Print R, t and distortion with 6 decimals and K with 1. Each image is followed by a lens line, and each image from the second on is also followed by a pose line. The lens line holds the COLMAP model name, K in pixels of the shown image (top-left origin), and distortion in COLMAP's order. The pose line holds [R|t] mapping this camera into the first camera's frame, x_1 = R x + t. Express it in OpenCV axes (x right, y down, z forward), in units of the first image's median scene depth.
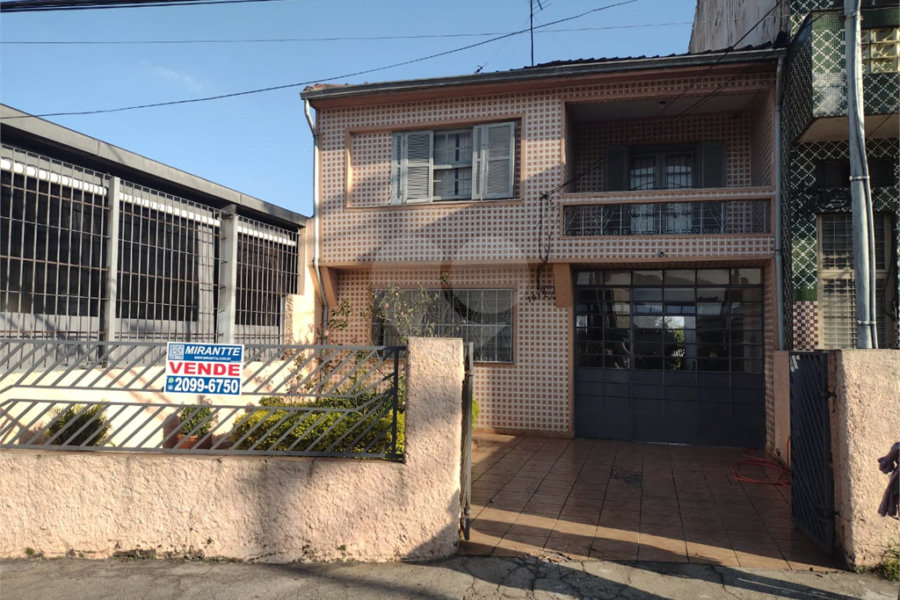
lens RADIAL K [[673.7, 0, 451.9], [0, 673.7, 304.3], [0, 0, 1]] dist [0.061914, -0.079177]
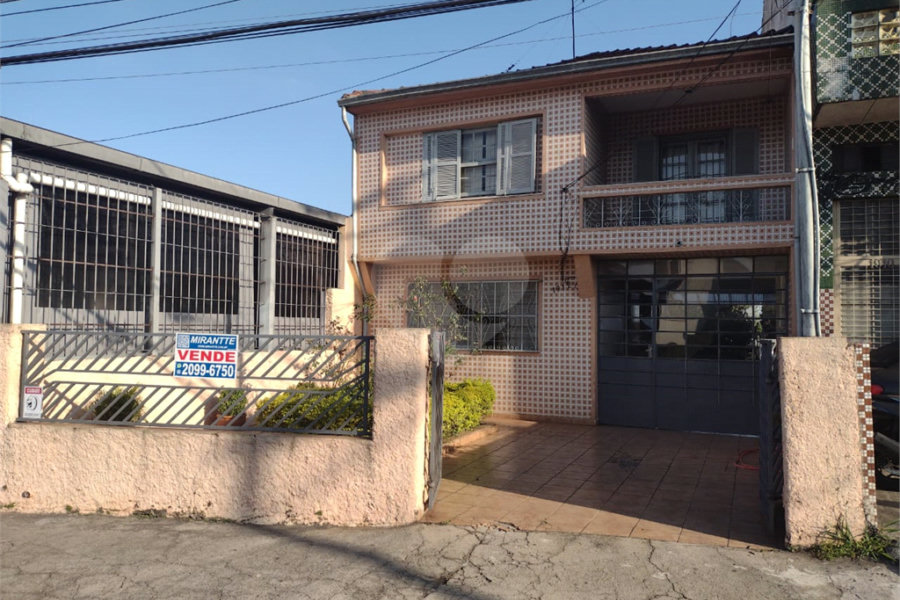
lens RADIAL K [[673.7, 0, 451.3], [0, 673.7, 303.4], [0, 0, 1]] dist [0.061914, -0.079177]
pose [[0.990706, -0.009776, -0.135672, 0.108088], [0.011533, 0.999859, 0.012172, -0.001817], [0.135534, -0.013624, 0.990679, -0.045546]]
